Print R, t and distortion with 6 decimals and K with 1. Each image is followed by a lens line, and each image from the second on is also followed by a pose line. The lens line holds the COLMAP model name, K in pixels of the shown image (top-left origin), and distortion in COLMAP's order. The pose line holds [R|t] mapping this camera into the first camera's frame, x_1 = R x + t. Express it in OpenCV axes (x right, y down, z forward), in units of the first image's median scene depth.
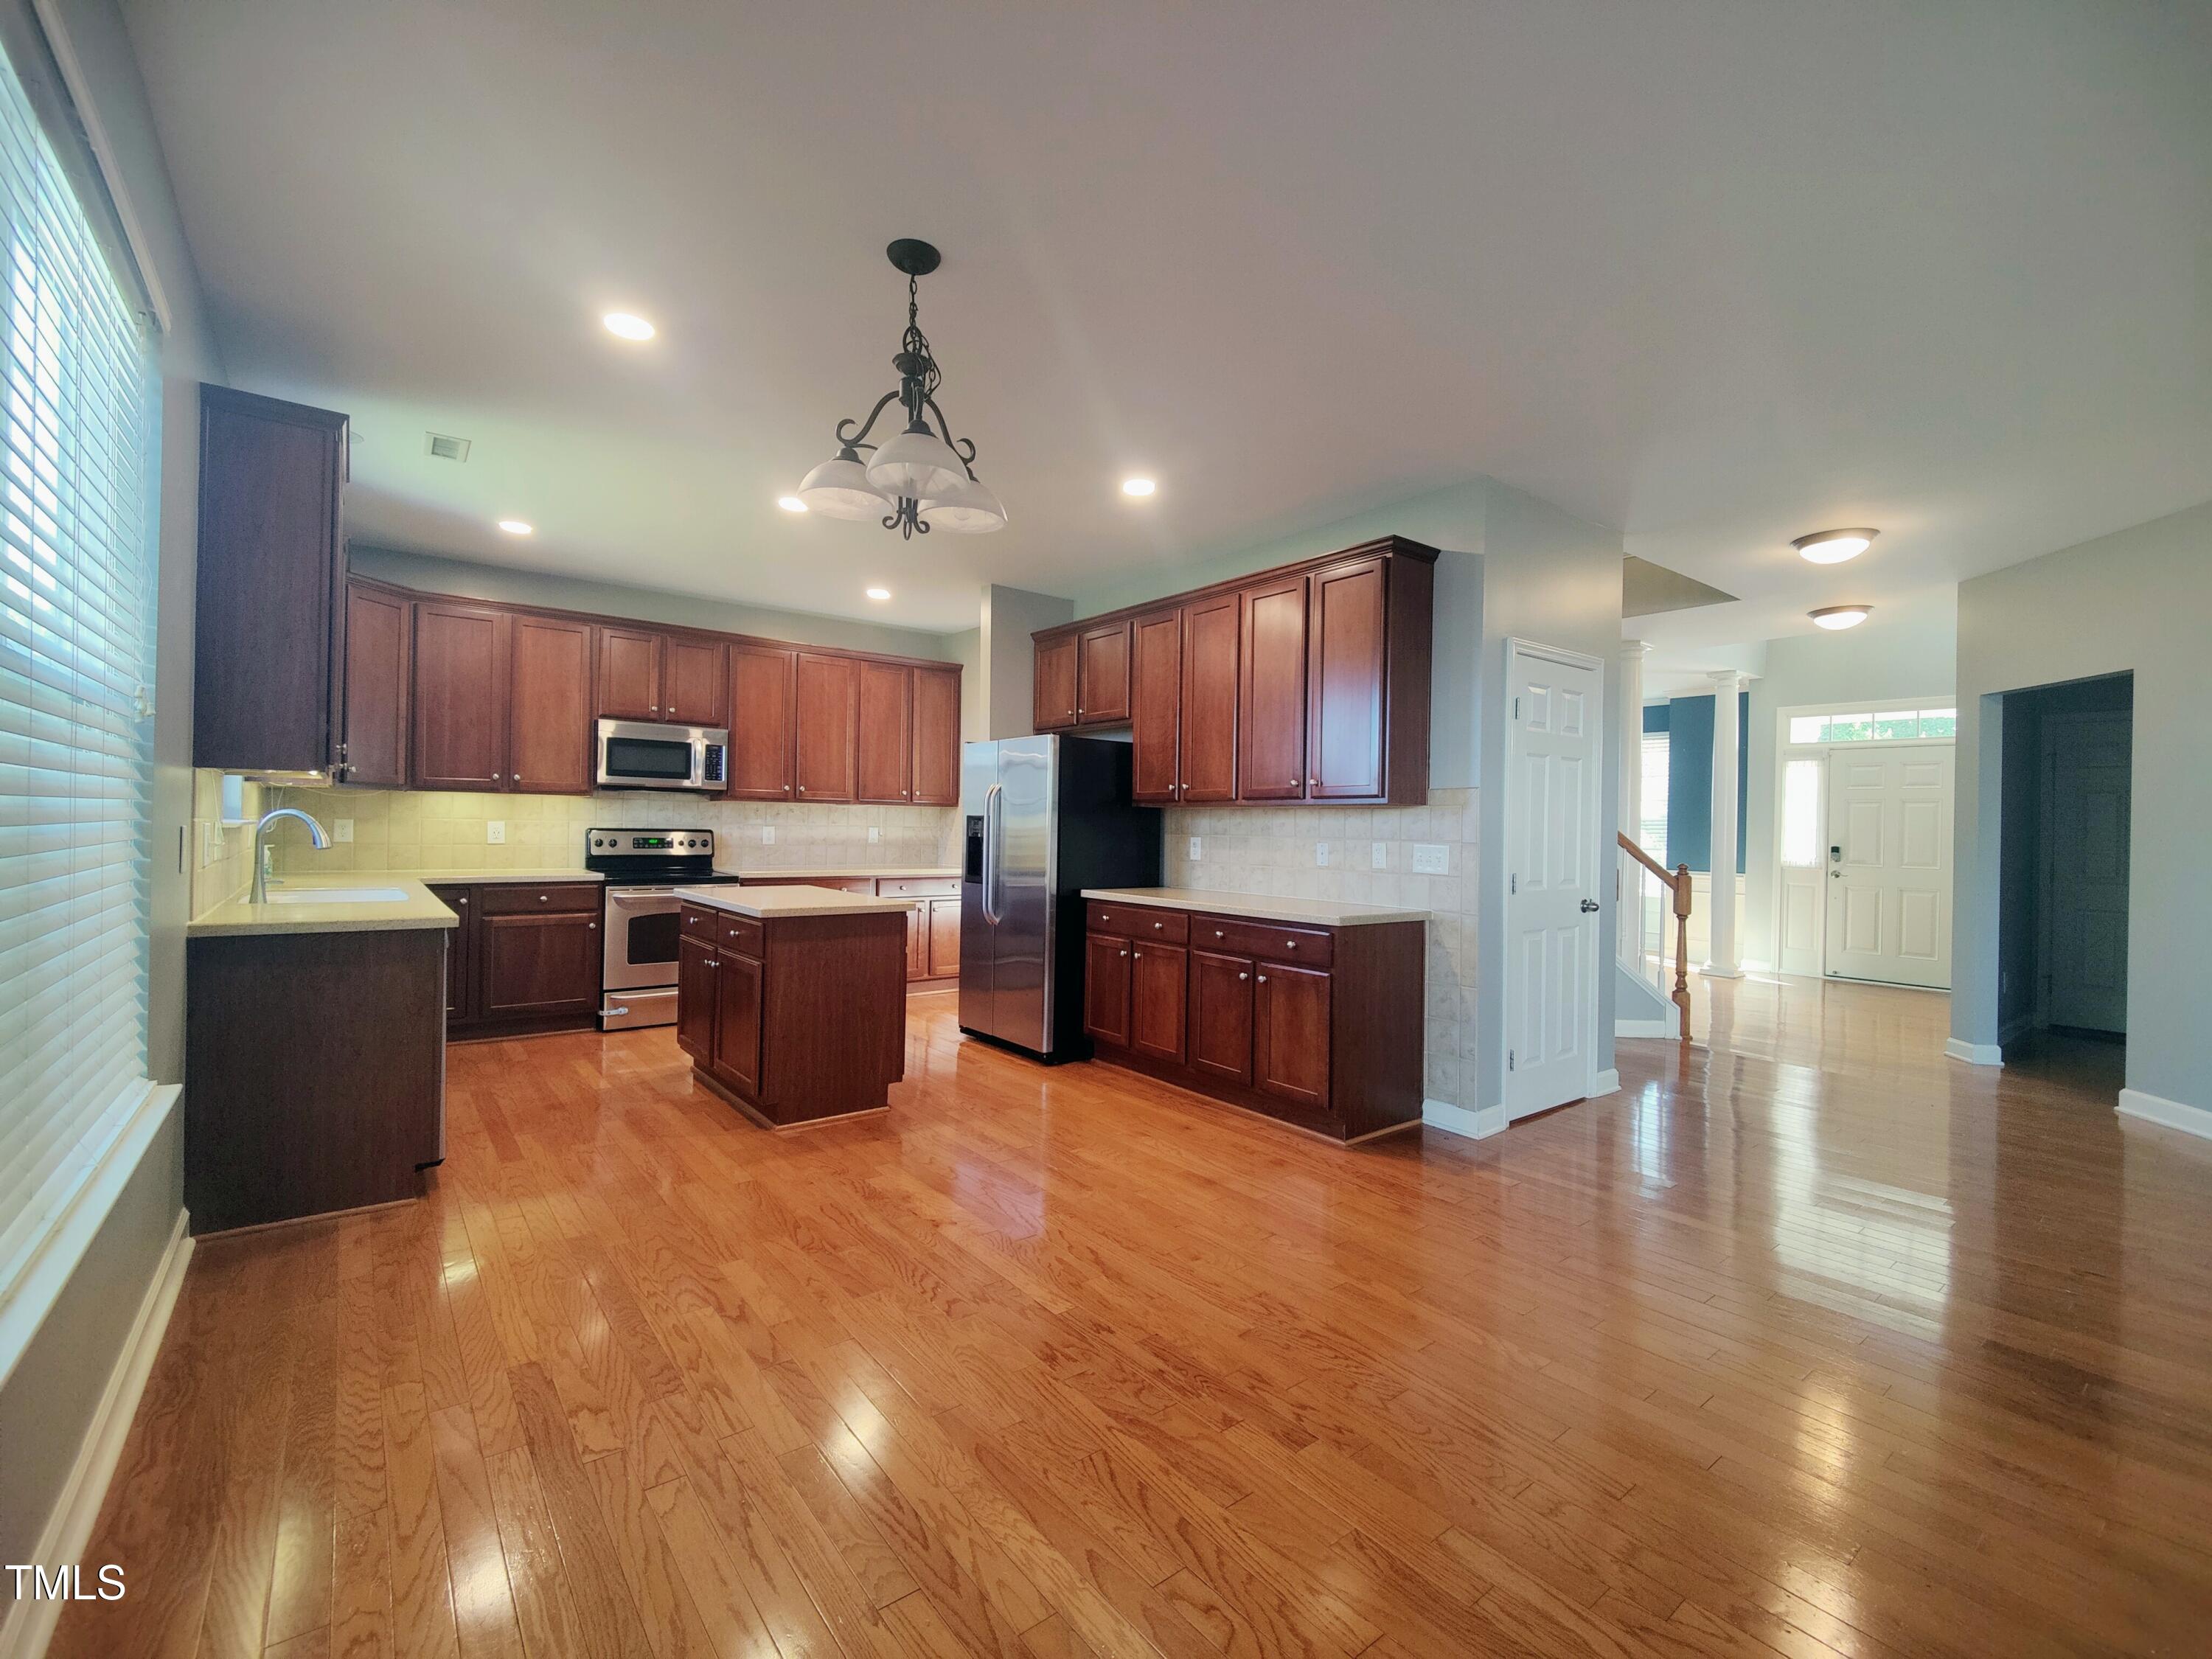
lens RADIAL K [[958.6, 0, 1100.6], [0, 958.6, 827.6], [0, 0, 1]] dist [0.008920, -0.005759]
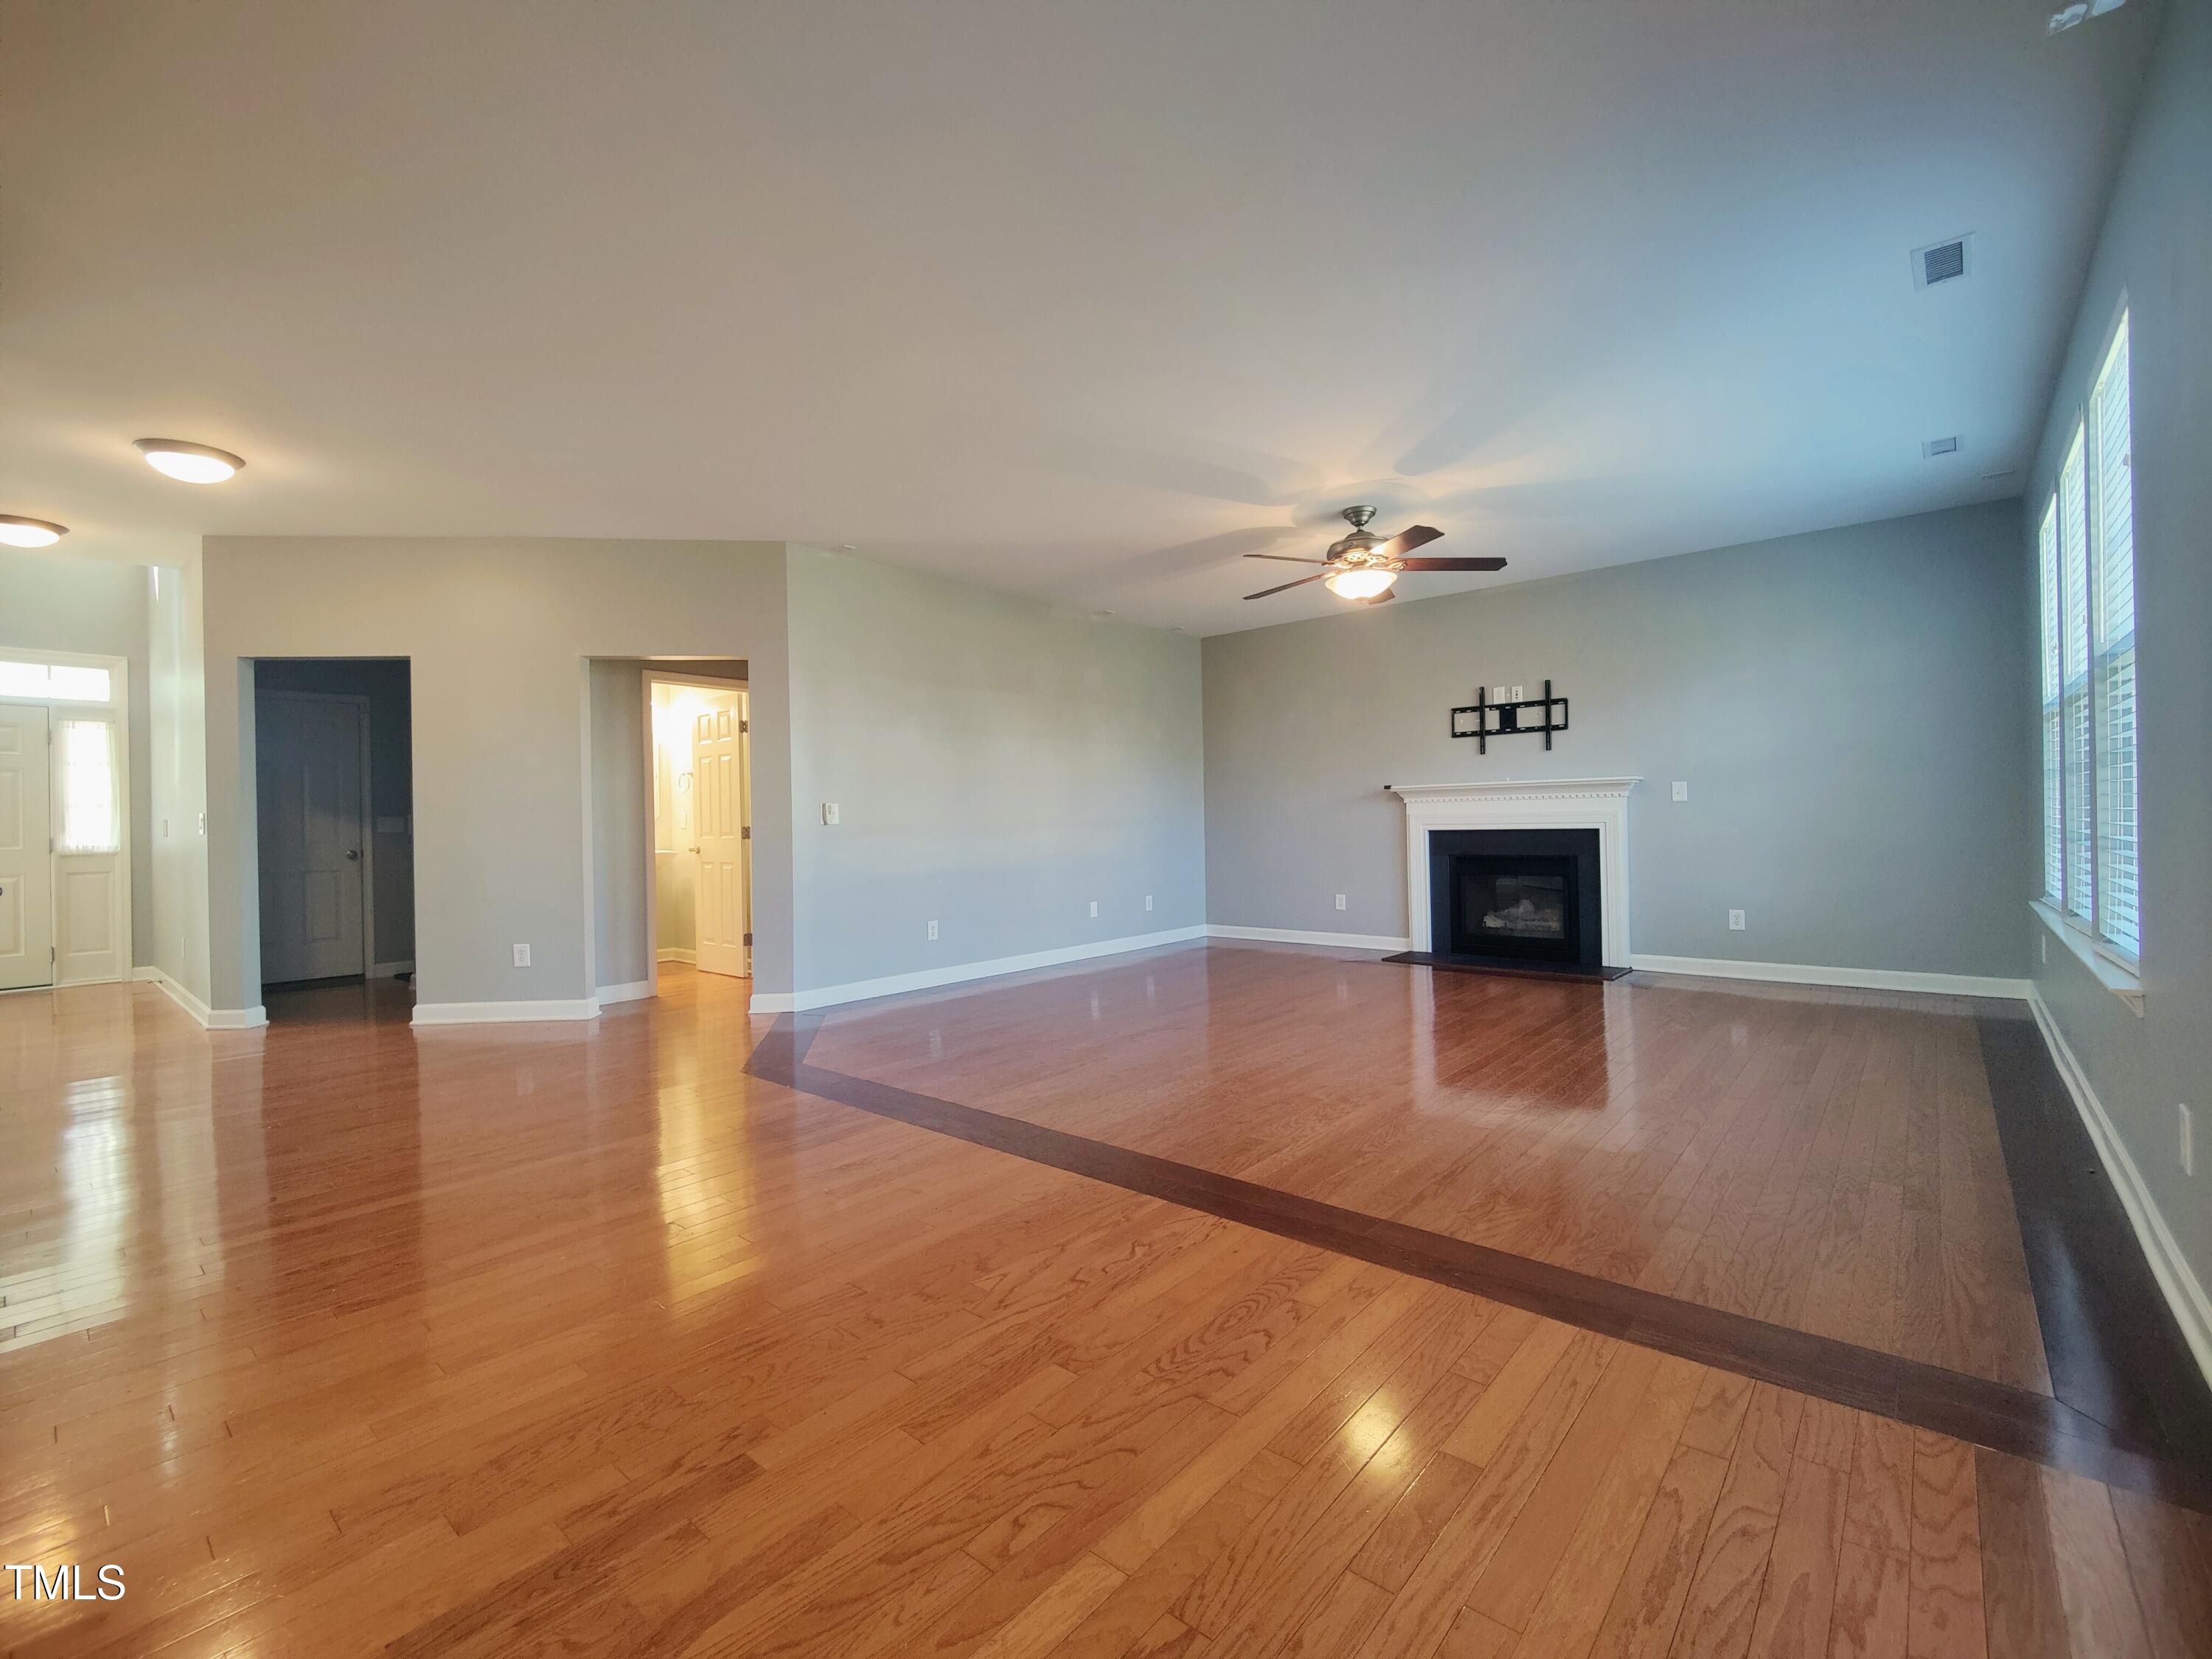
lens RADIAL K [[958.6, 0, 1109.2], [0, 958.6, 827.2], [0, 0, 1]] dist [0.008920, -0.005759]
pose [[-0.193903, -0.016583, 0.980880, -0.576093], [0.013716, 0.999714, 0.019613, 0.073398], [-0.980925, 0.017257, -0.193620, 0.754900]]
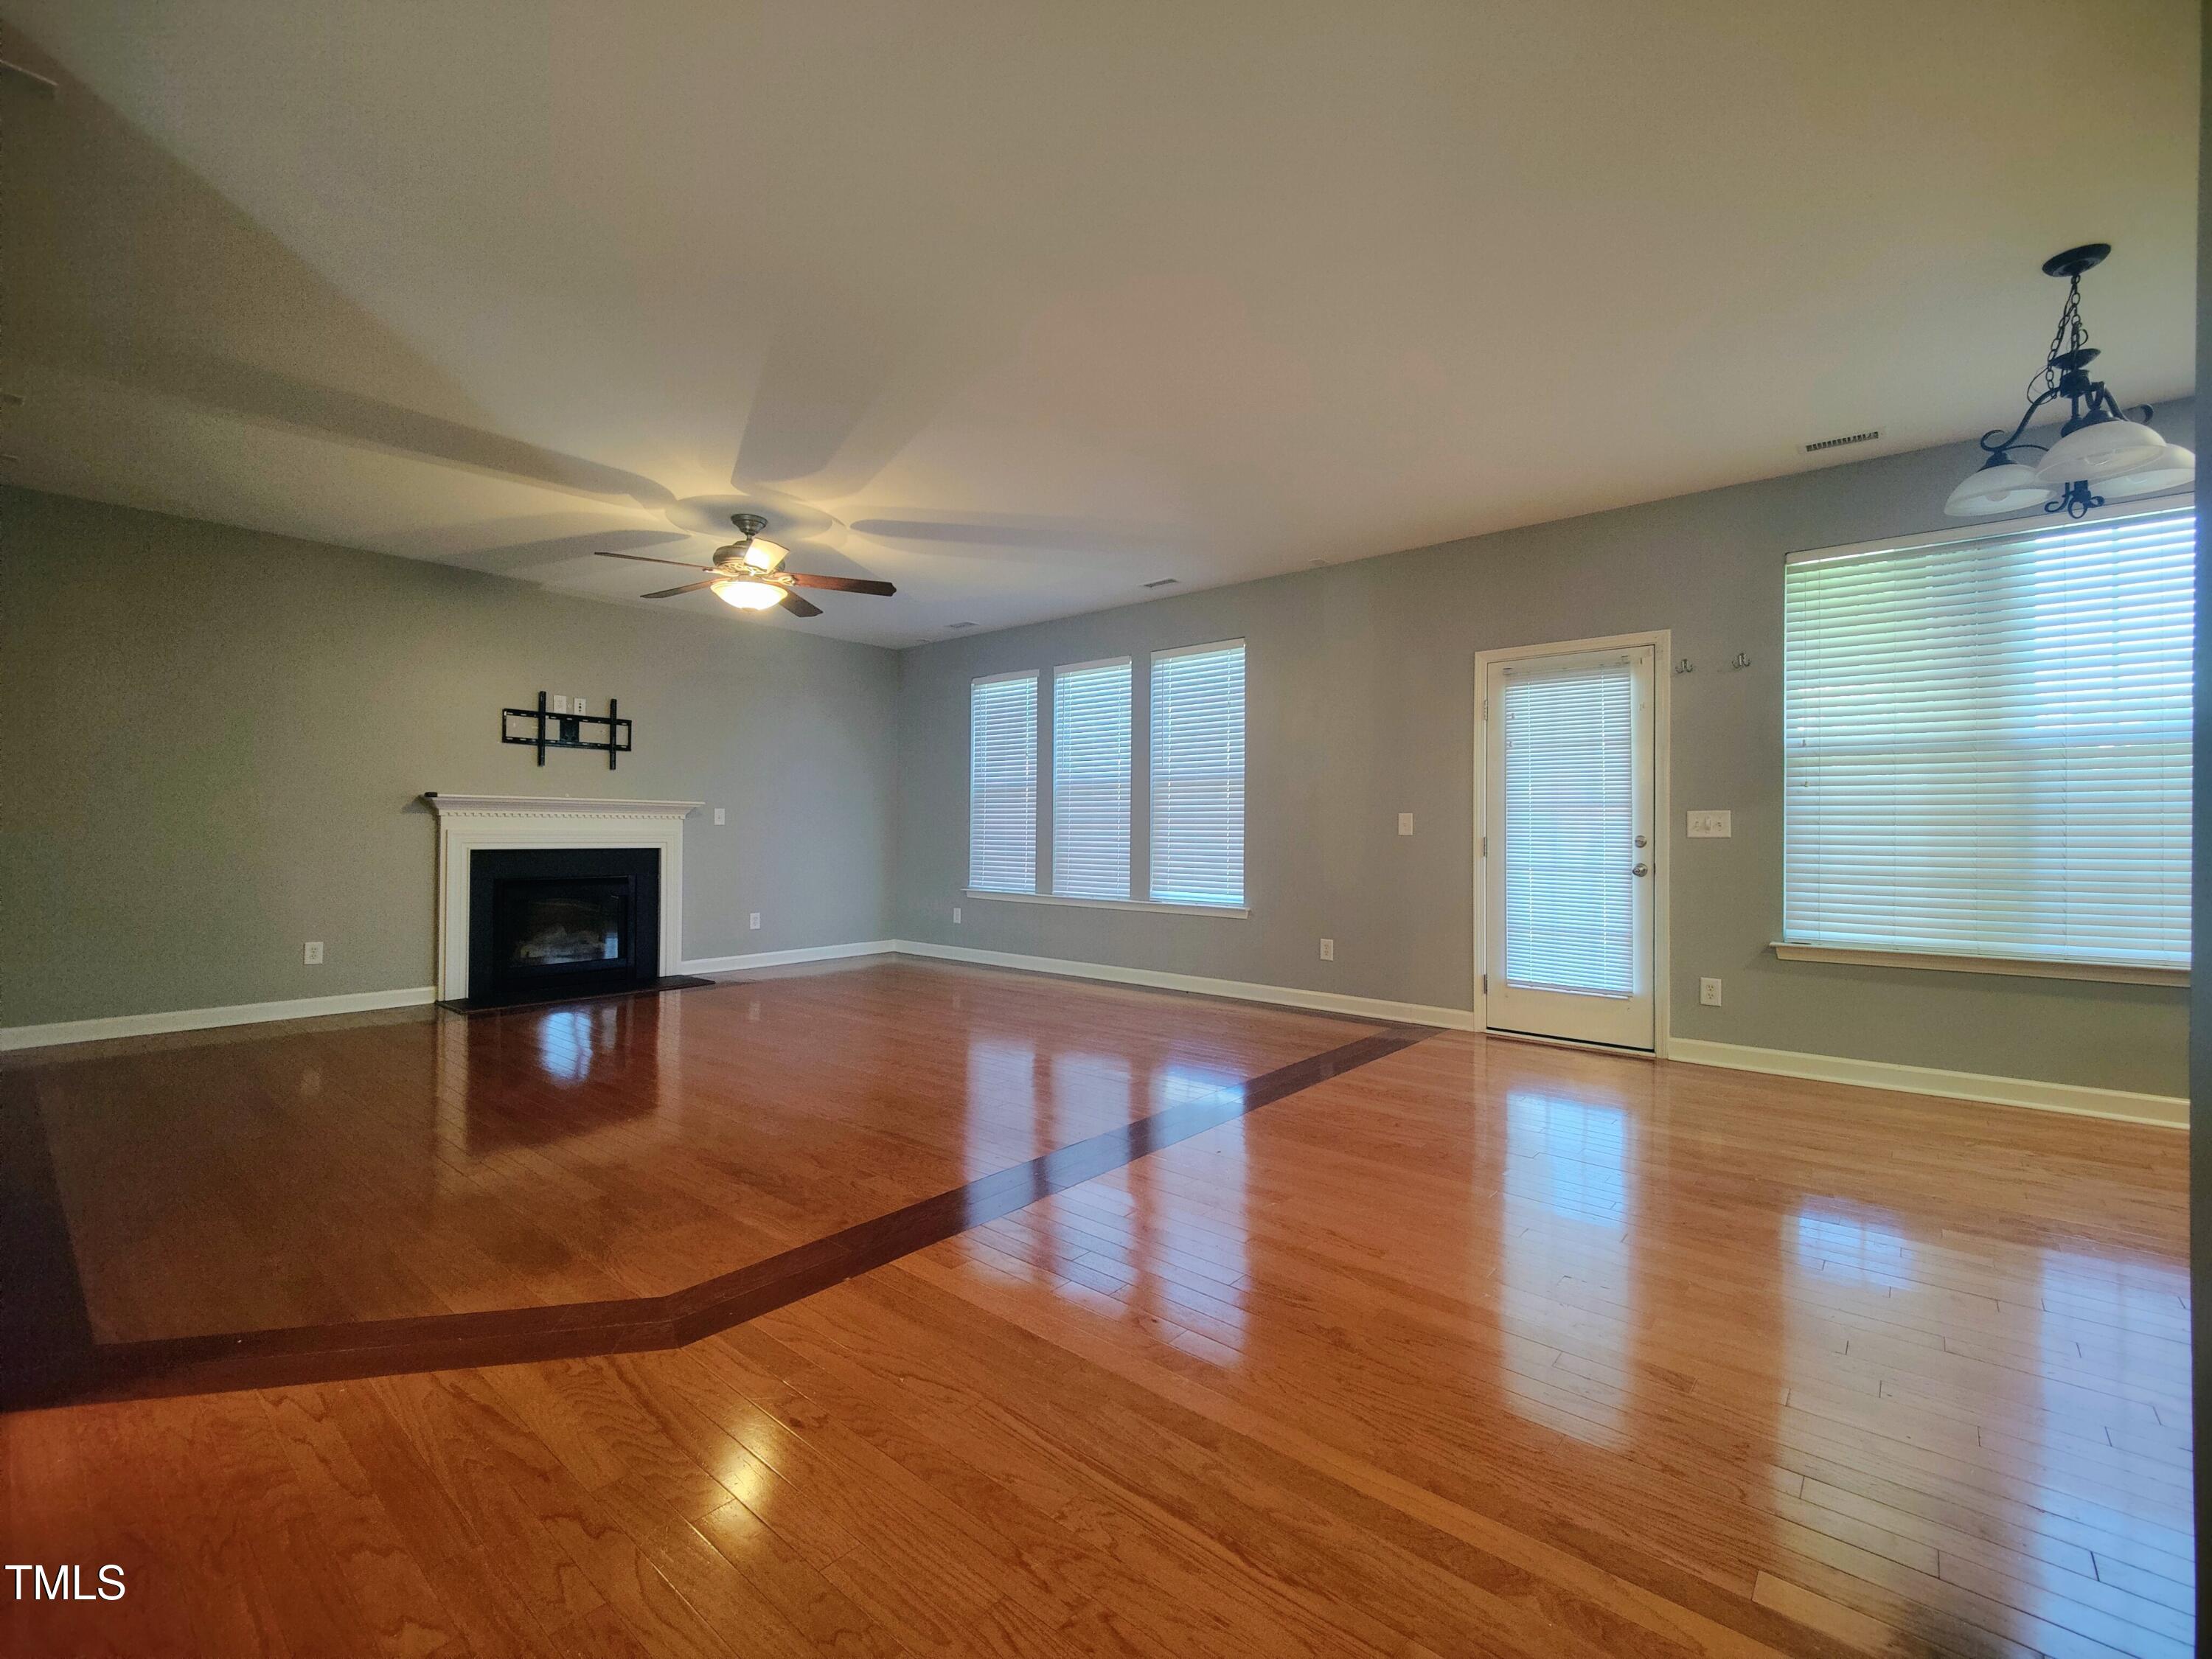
lens RADIAL K [[958.6, 0, 1109.8], [0, 958.6, 824.7], [0, 0, 1]] dist [0.008920, -0.005759]
pose [[-0.980075, -0.021006, -0.197516, 1.212229], [-0.018430, 0.999720, -0.014870, 0.099520], [0.197773, -0.010934, -0.980187, 2.085898]]
